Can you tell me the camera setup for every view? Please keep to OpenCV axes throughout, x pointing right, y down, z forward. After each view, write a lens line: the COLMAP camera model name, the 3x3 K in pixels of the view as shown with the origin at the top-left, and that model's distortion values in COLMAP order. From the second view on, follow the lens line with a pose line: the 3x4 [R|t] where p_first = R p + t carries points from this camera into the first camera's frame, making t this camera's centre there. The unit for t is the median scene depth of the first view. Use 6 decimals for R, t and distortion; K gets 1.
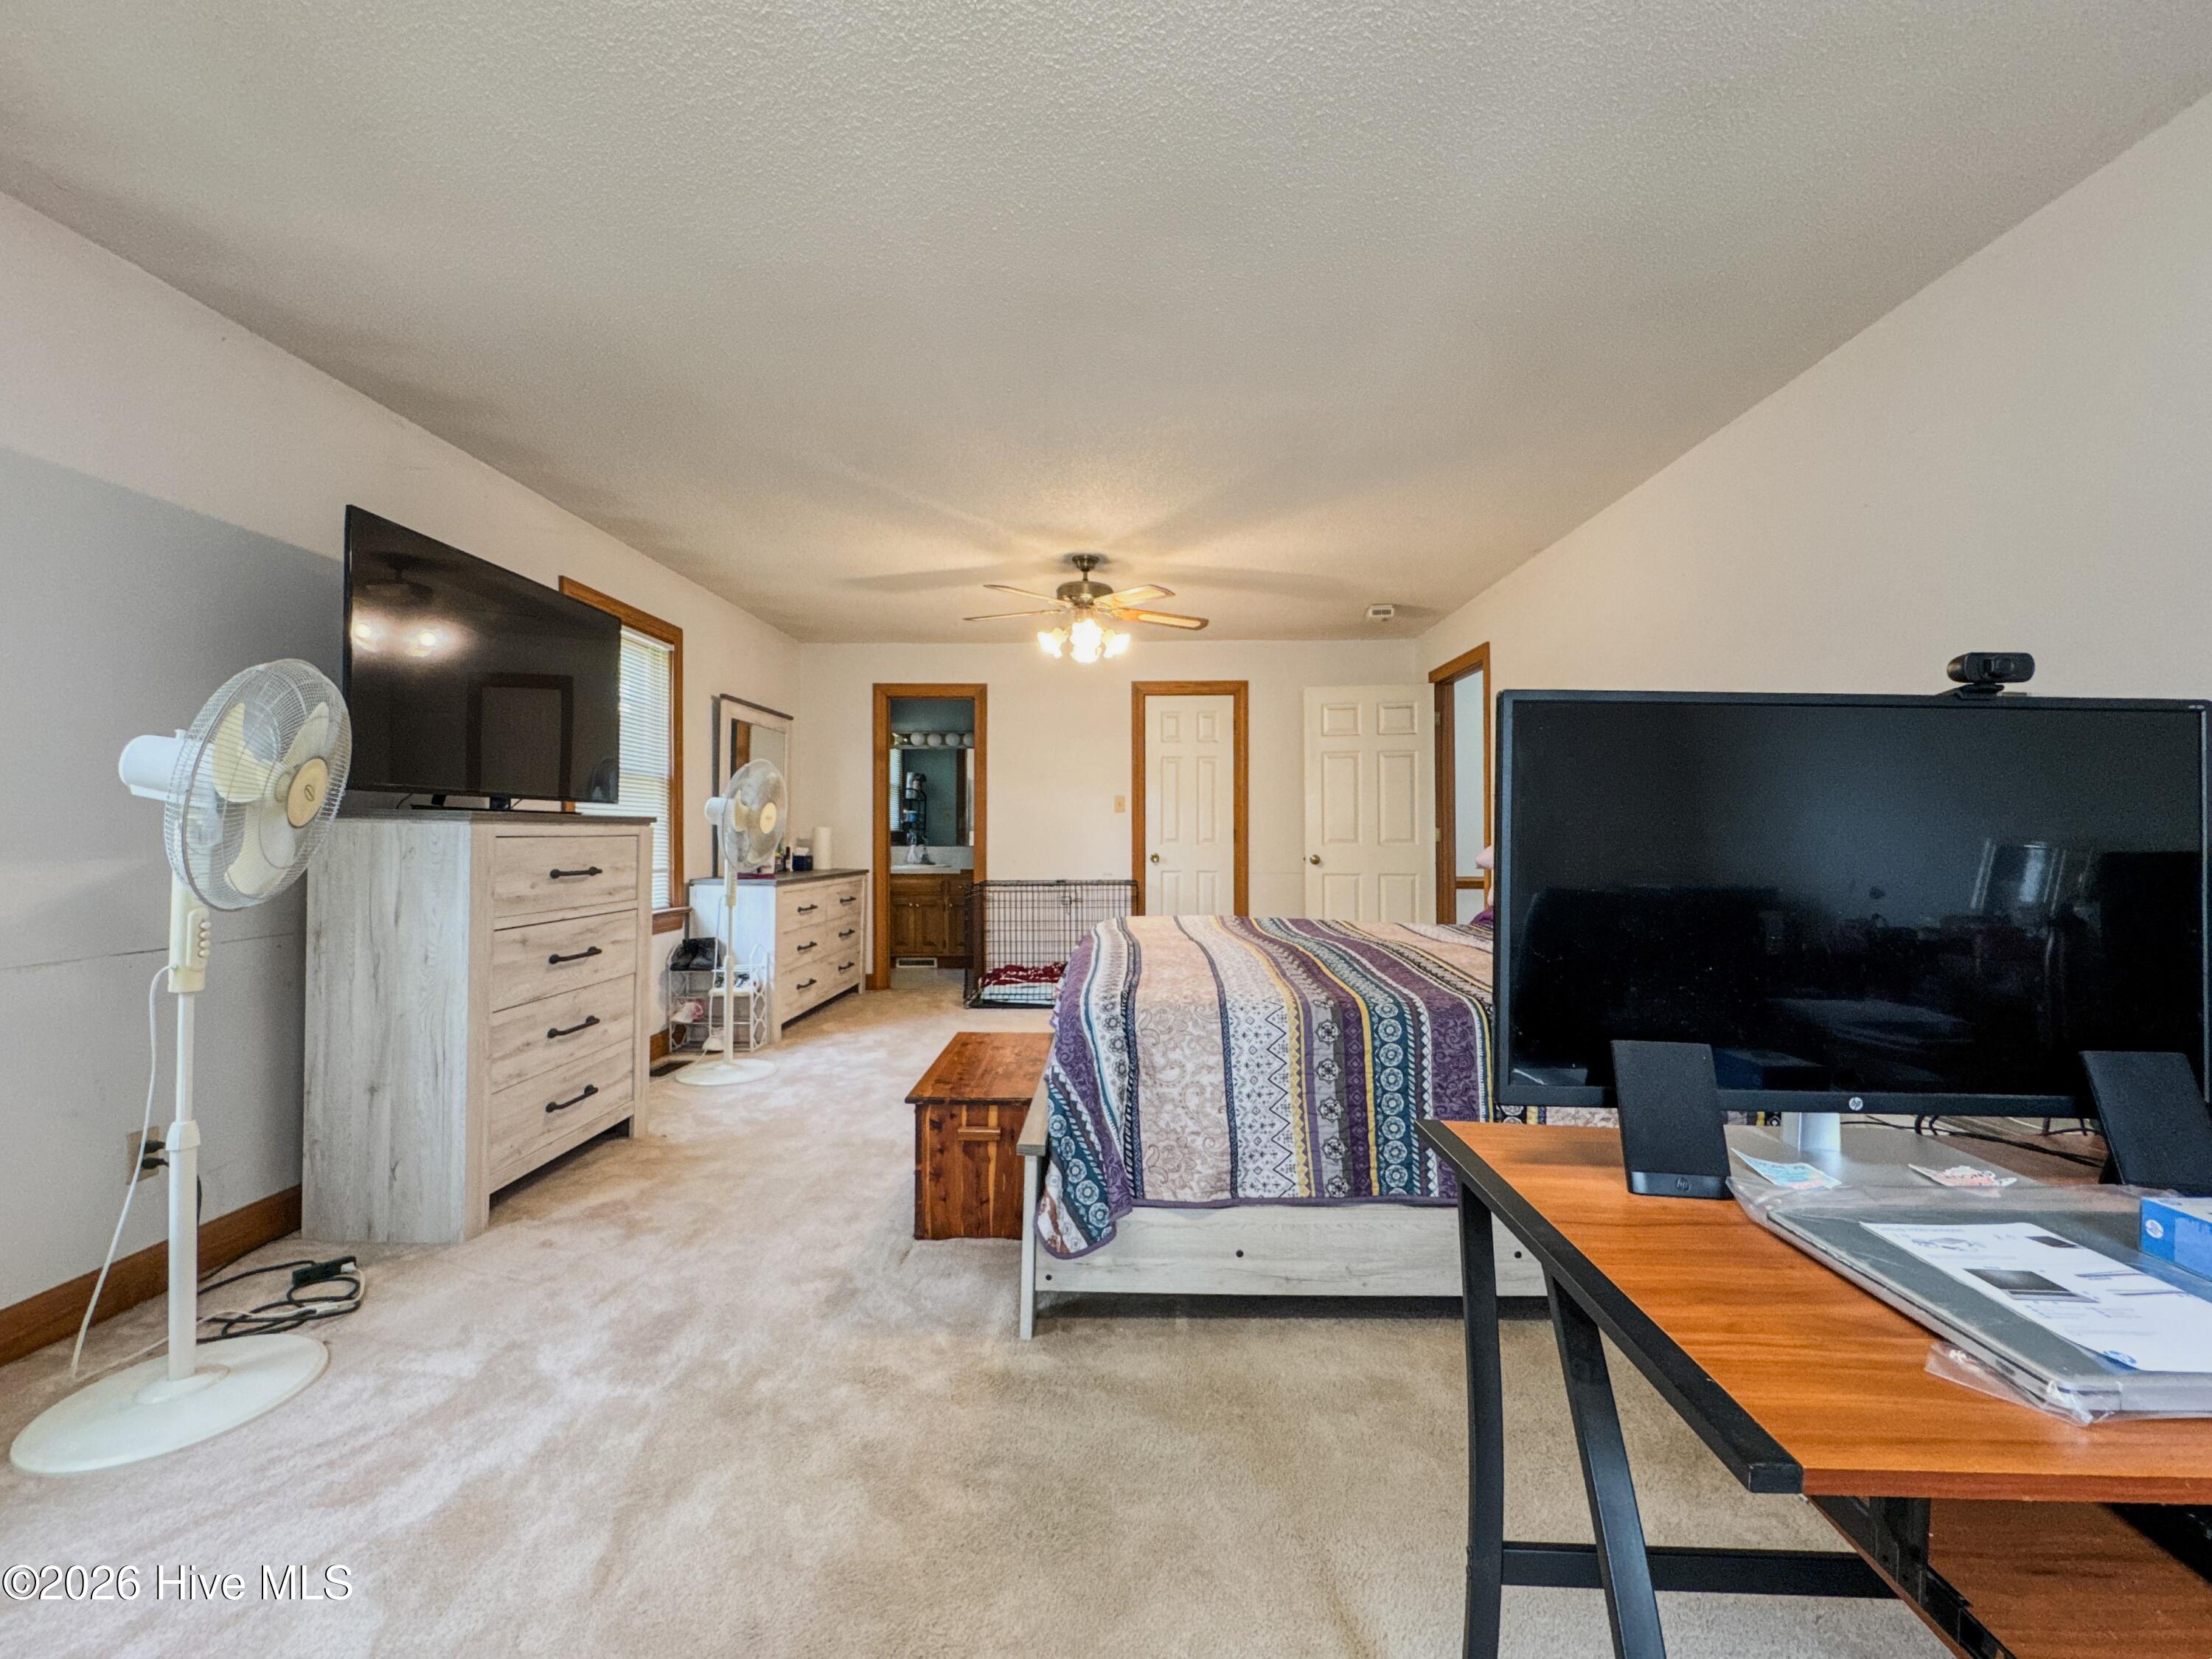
lens RADIAL K [[900.8, 0, 1104.3], [0, 900.8, 836.6], [0, 0, 1]] dist [0.001406, 0.000265]
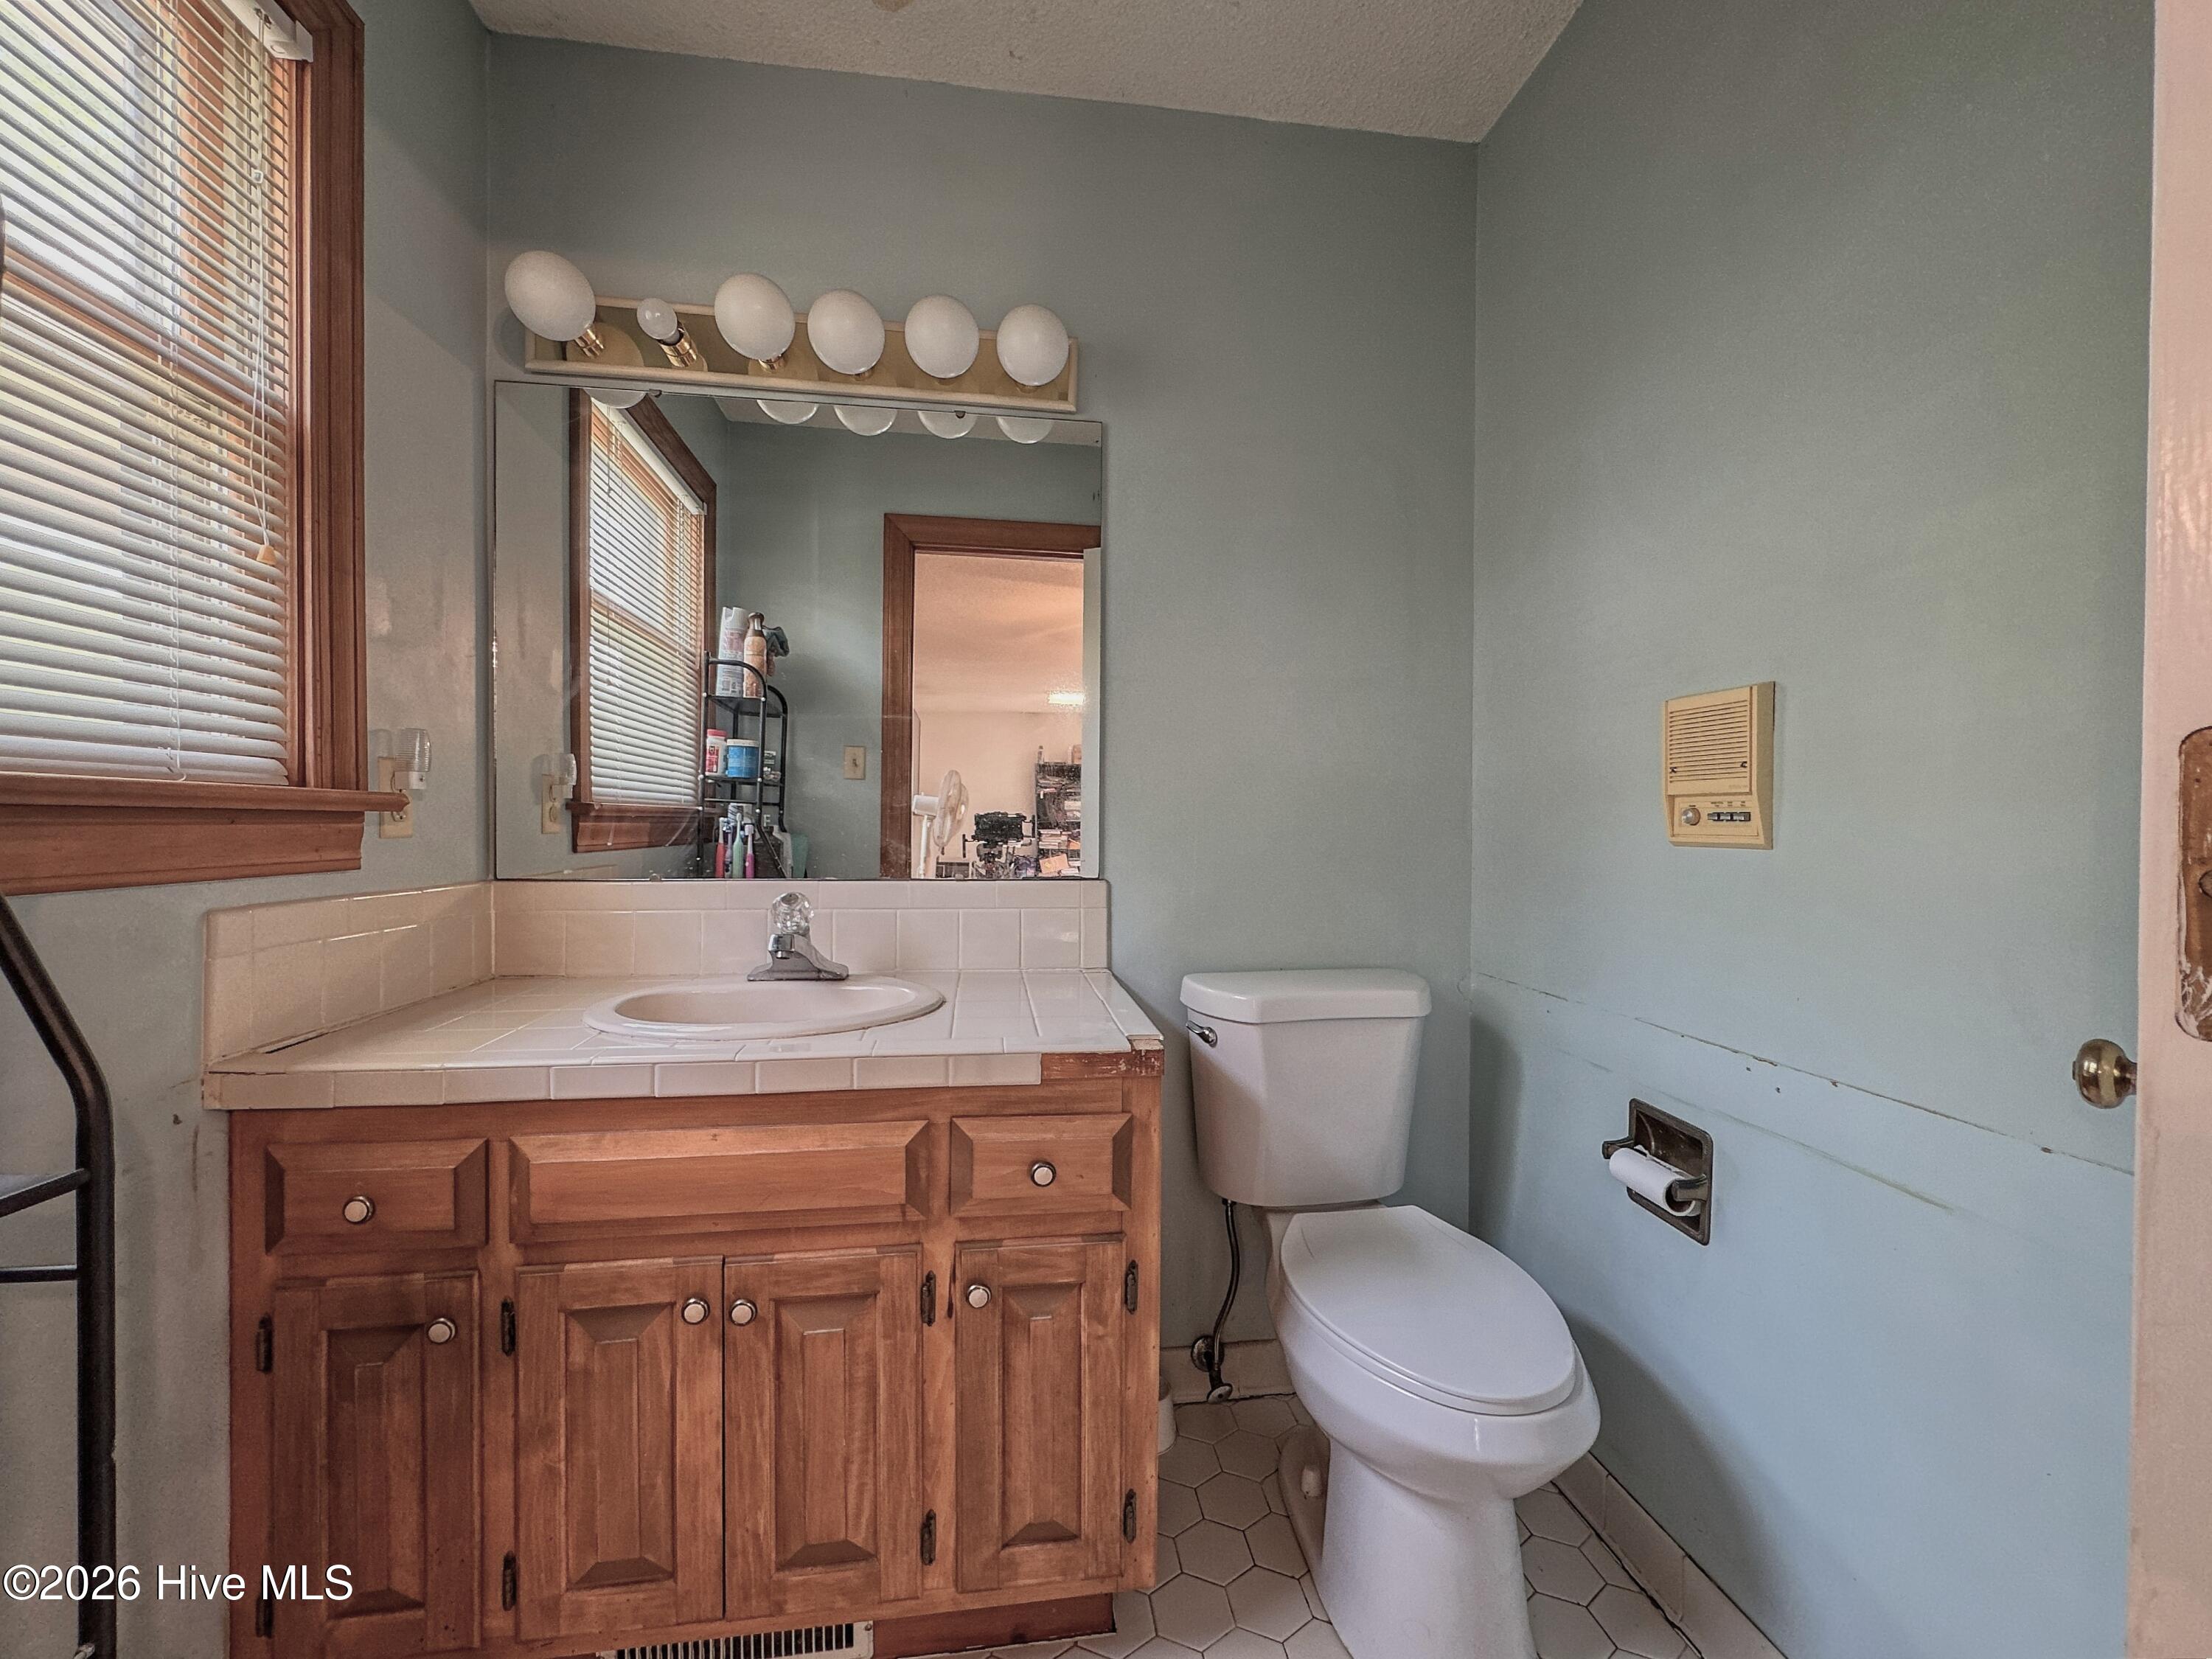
lens RADIAL K [[900.8, 0, 1104.3], [0, 900.8, 836.6], [0, 0, 1]] dist [0.001406, 0.000265]
pose [[0.989261, 0.001712, 0.146150, -0.394010], [-0.002451, 0.999985, 0.004880, -0.002680], [-0.146139, -0.005185, 0.989250, 1.953342]]
